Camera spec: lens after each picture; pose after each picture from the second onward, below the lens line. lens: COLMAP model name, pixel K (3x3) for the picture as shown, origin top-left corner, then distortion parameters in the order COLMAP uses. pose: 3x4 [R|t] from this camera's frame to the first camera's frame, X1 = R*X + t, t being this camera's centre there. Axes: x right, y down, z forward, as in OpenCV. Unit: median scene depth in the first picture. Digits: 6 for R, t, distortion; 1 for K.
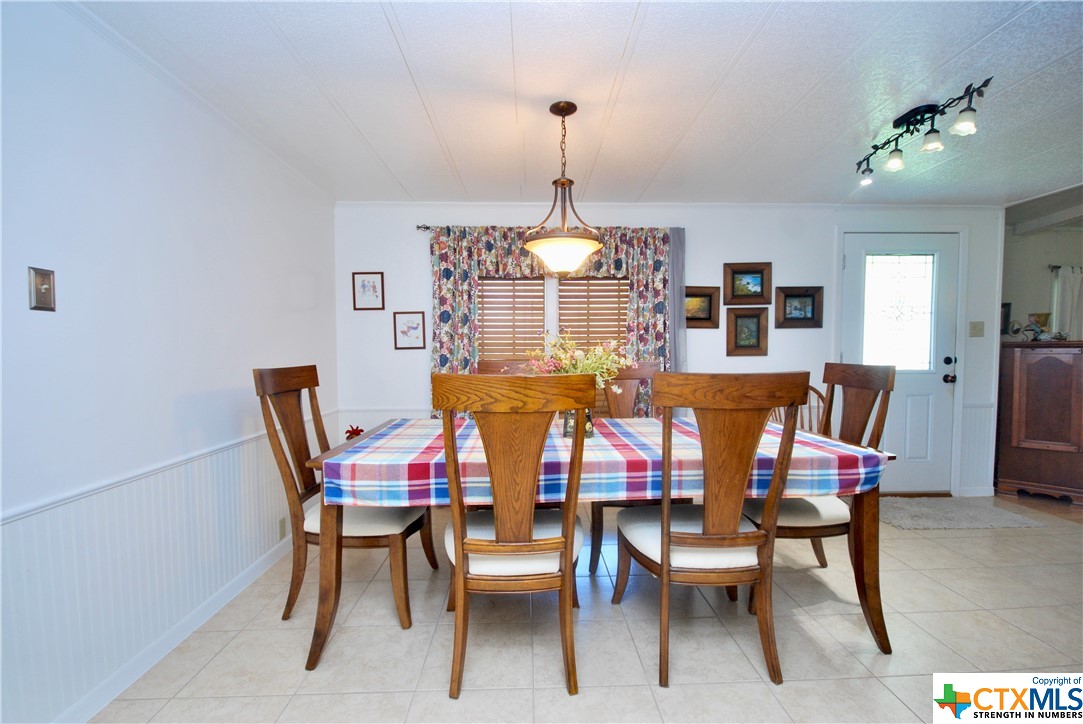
lens RADIAL K [[484.2, 0, 546.6], [0, 484.2, 370.7], [0, 0, 1]] dist [-0.000288, -0.000536]
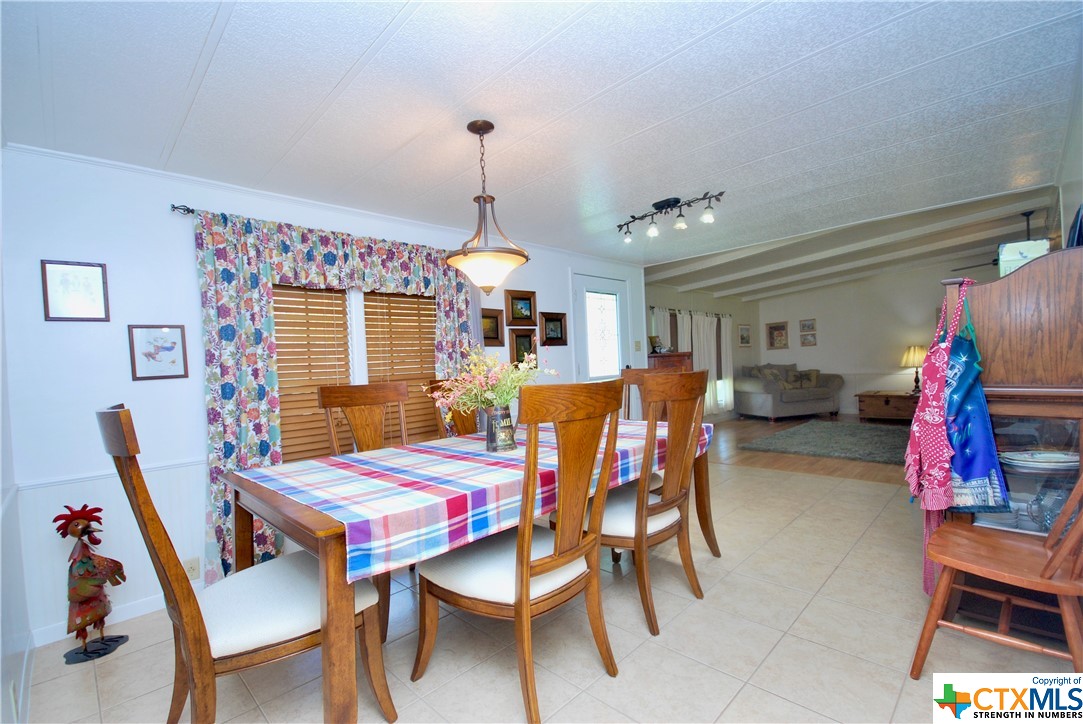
lens RADIAL K [[476.1, 0, 543.6], [0, 476.1, 368.9], [0, 0, 1]] dist [0.002434, 0.000100]
pose [[0.732824, -0.038496, 0.679329, -0.351431], [0.075329, 0.996851, -0.024771, -0.000510], [-0.676236, 0.069326, 0.733416, 0.130335]]
